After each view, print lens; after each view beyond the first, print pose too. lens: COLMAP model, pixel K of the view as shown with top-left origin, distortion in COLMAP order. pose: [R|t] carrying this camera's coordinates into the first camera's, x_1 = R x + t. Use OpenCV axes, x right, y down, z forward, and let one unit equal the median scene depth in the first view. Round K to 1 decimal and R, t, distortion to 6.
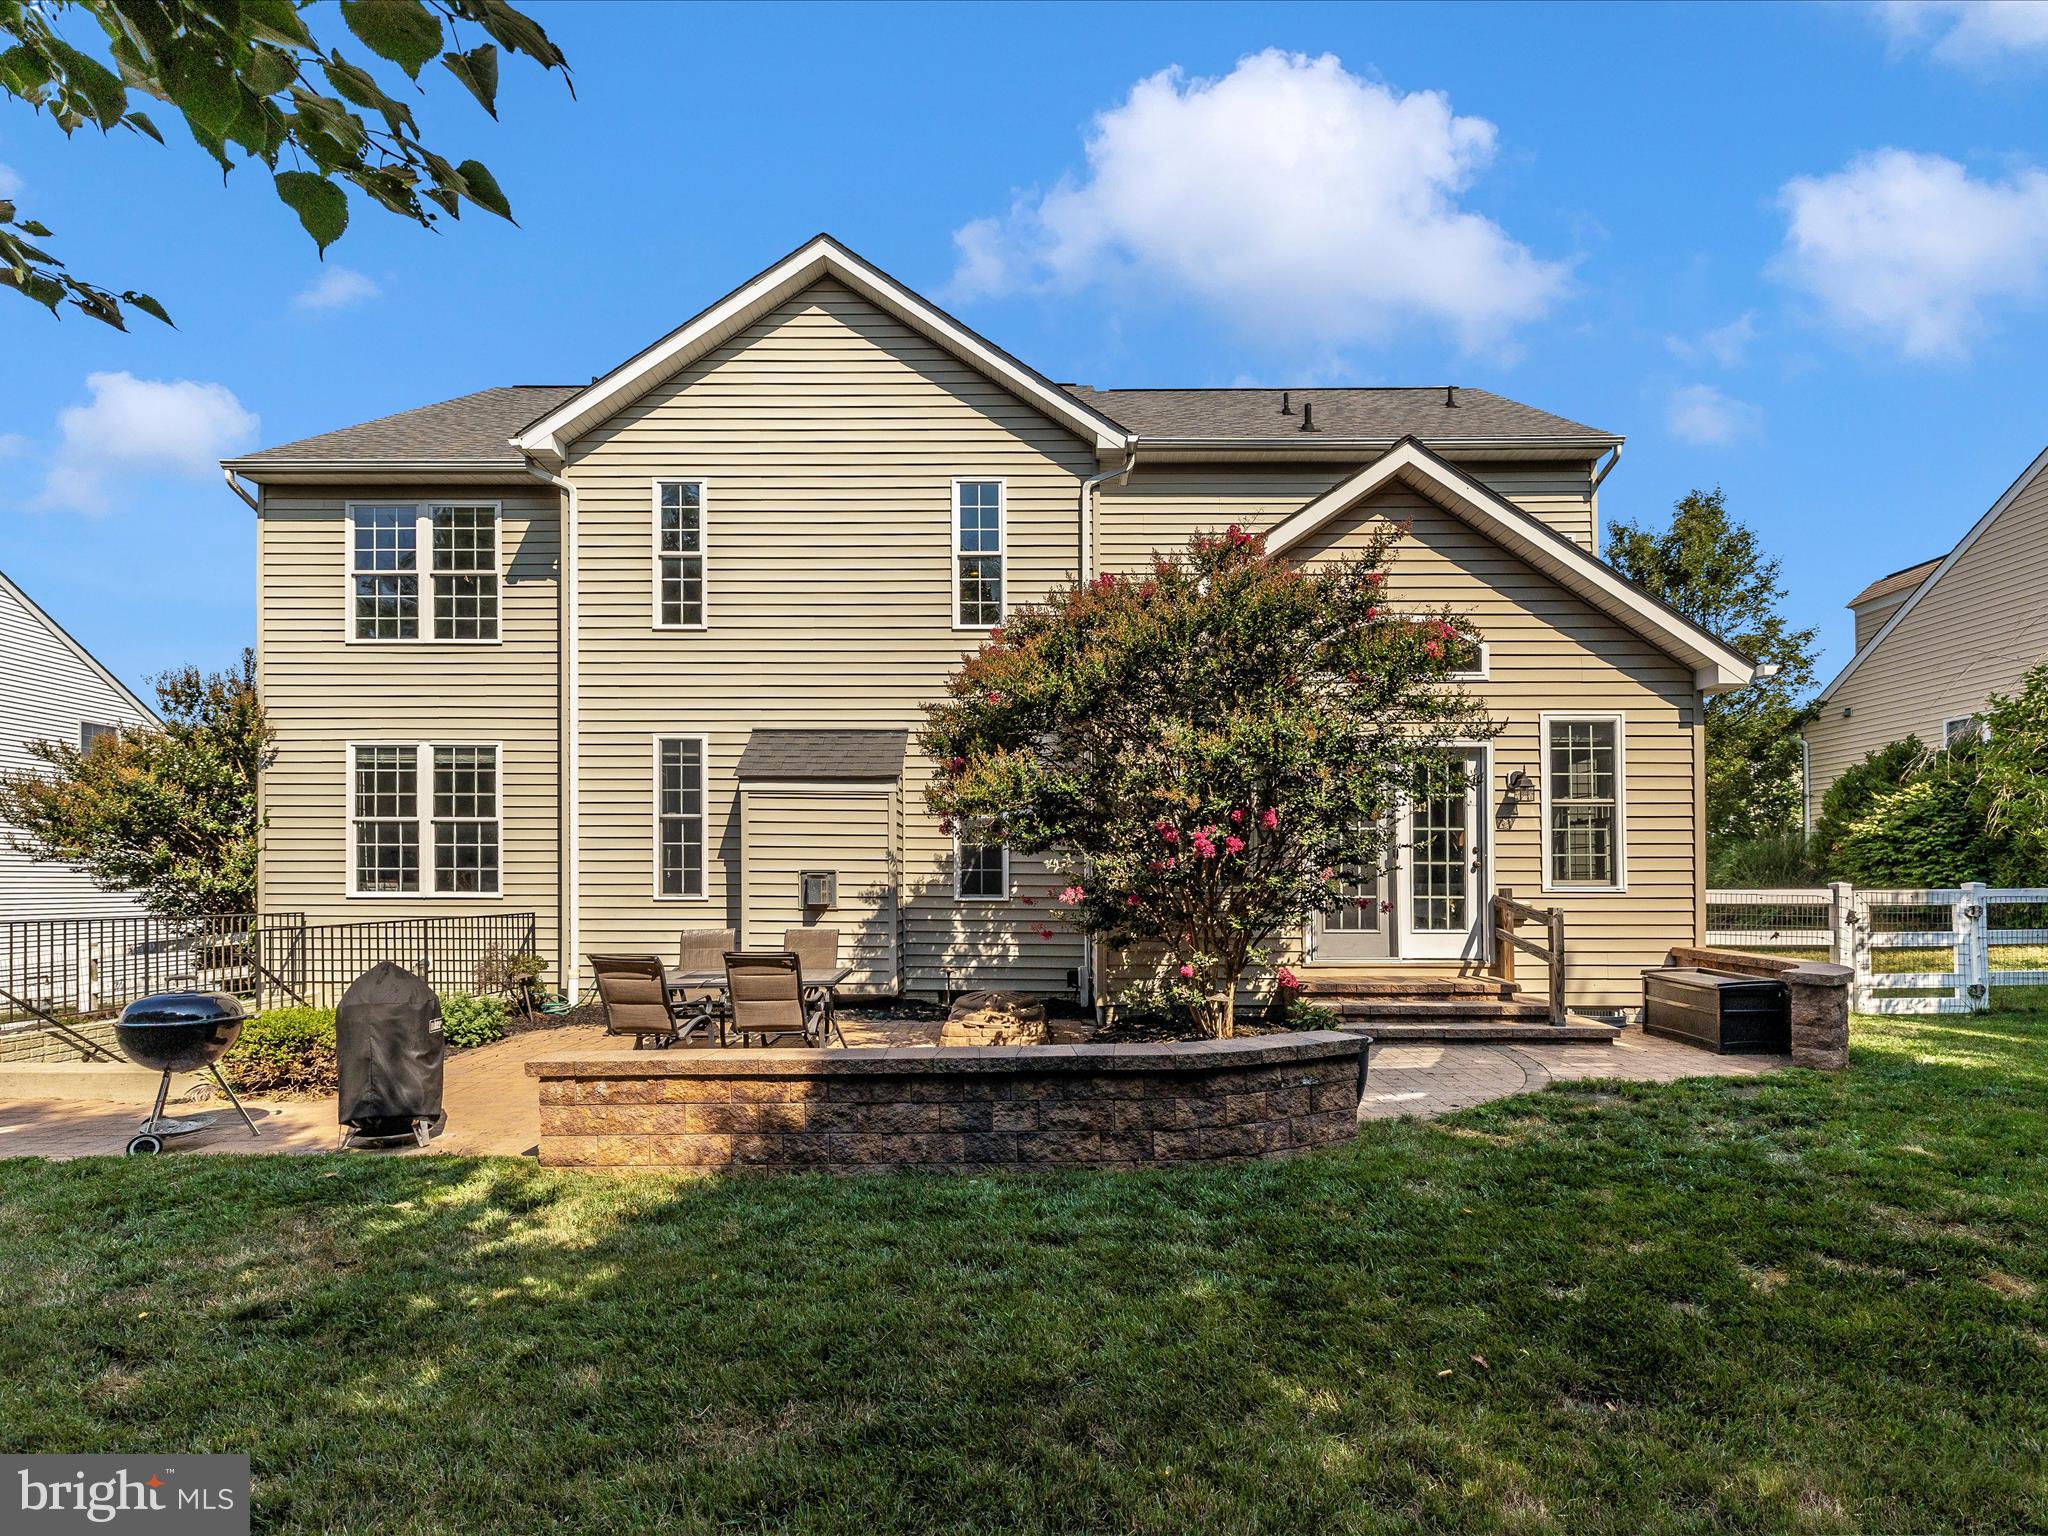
lens RADIAL K [[992.0, 0, 1039.6], [0, 992.0, 725.8], [0, 0, 1]] dist [0.004425, 0.000126]
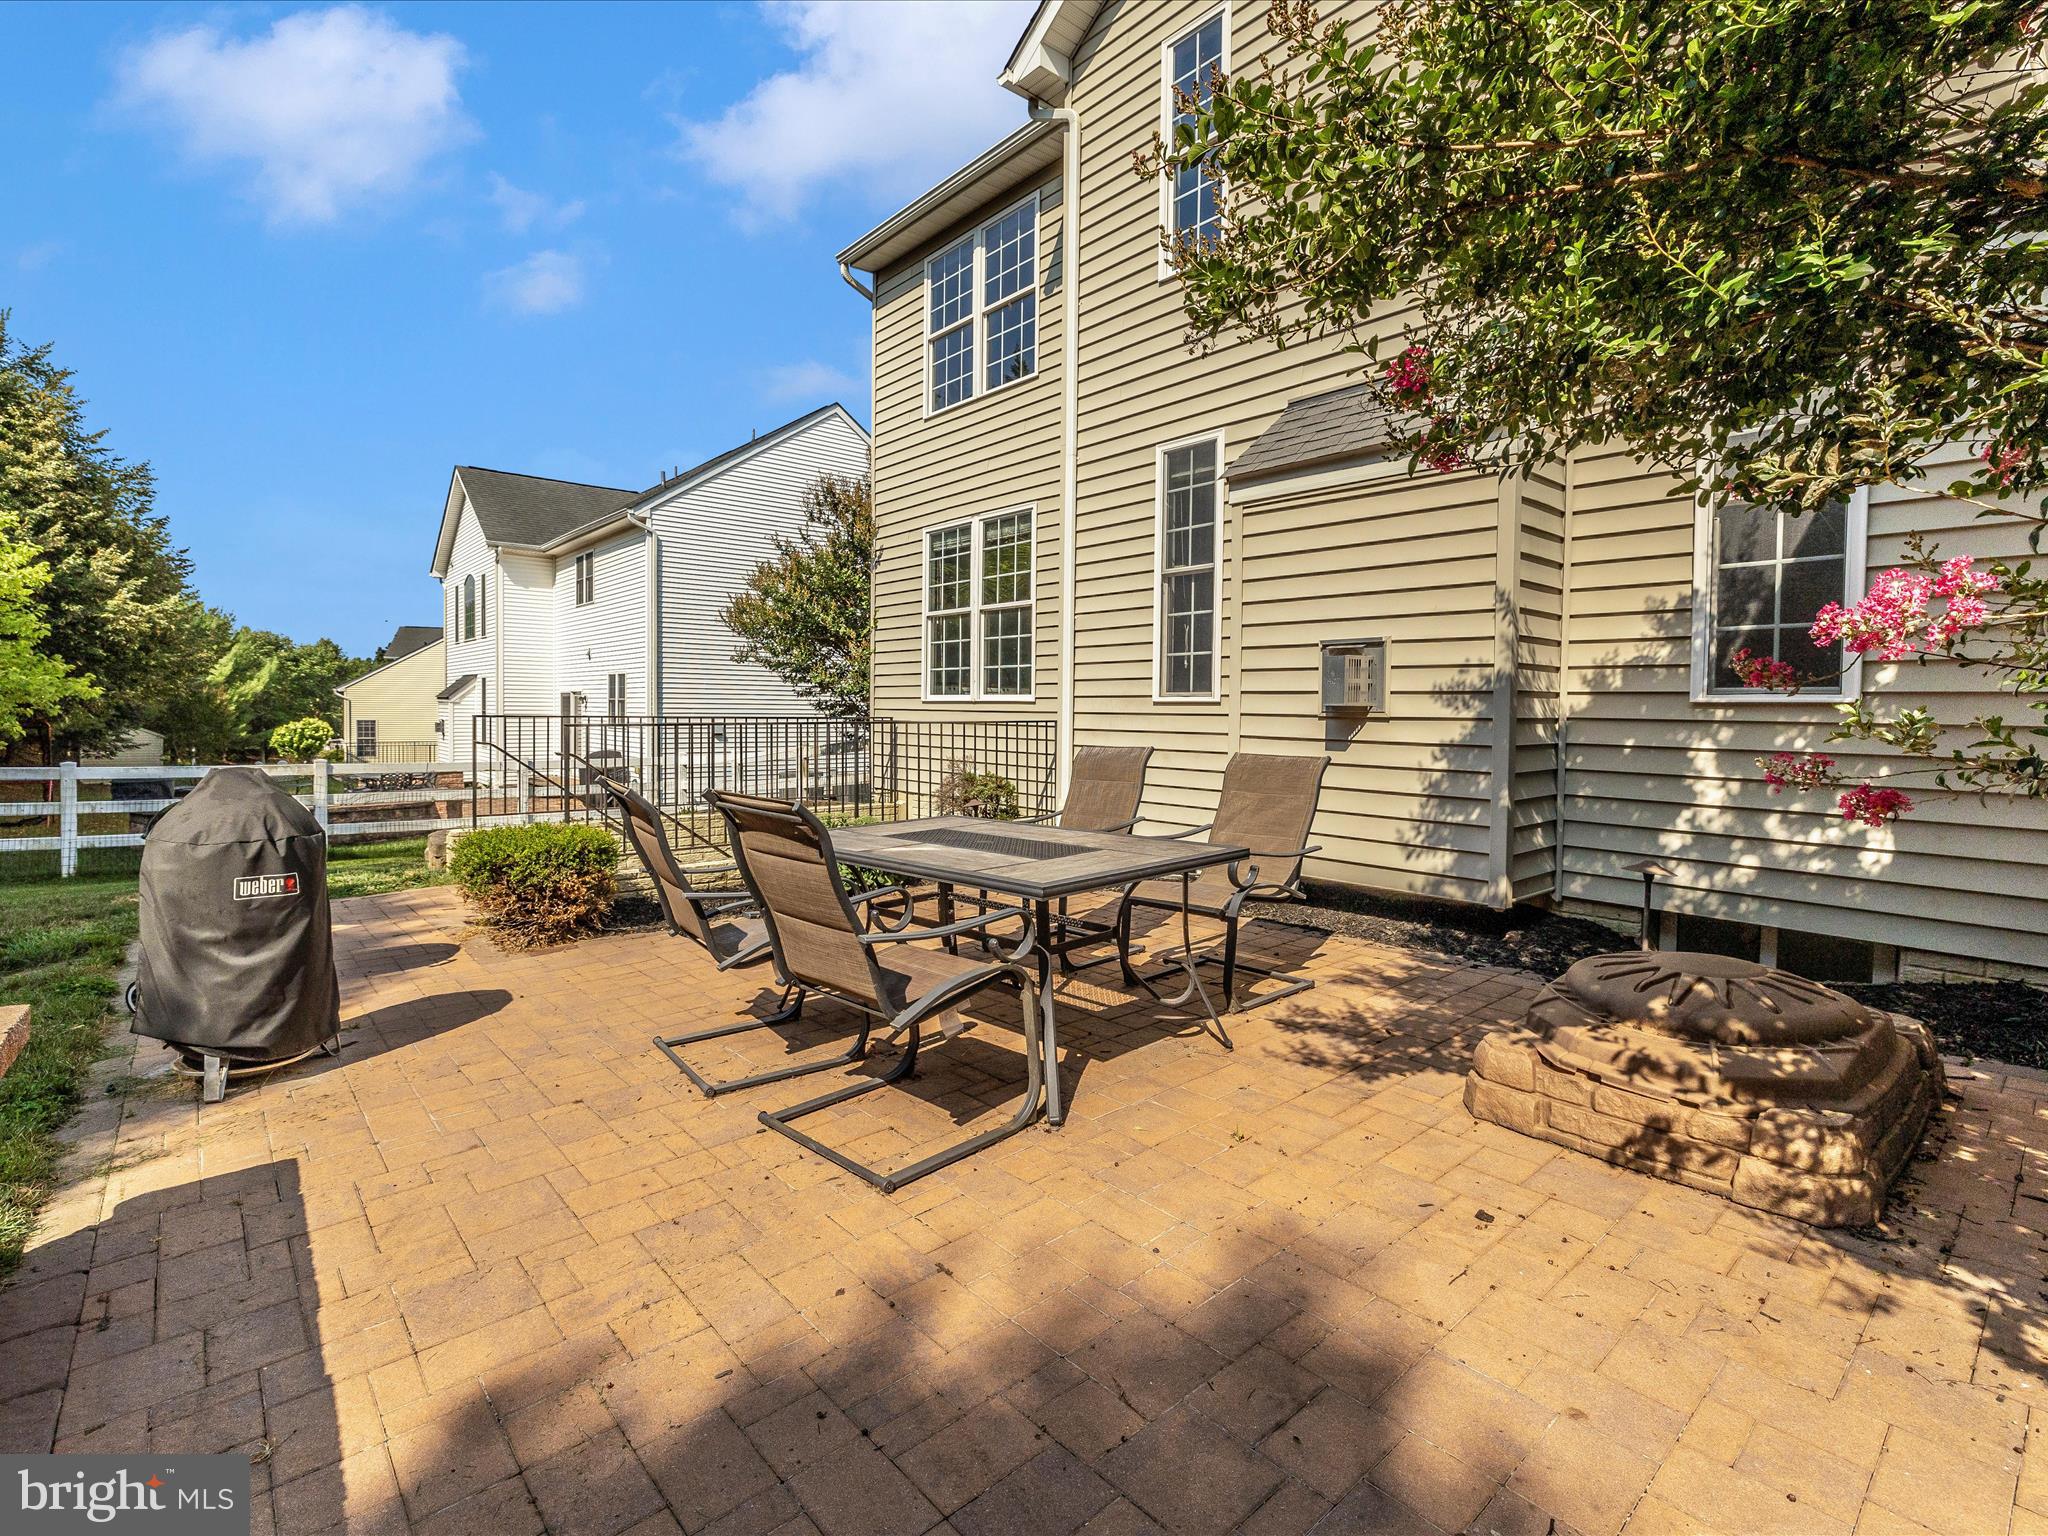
lens RADIAL K [[992.0, 0, 1039.6], [0, 992.0, 725.8], [0, 0, 1]] dist [0.004425, 0.000126]
pose [[0.663959, 0.017540, -0.747563, 0.038835], [0.108013, 0.986991, 0.119090, 0.099479], [0.739927, -0.159817, 0.653427, 0.492116]]
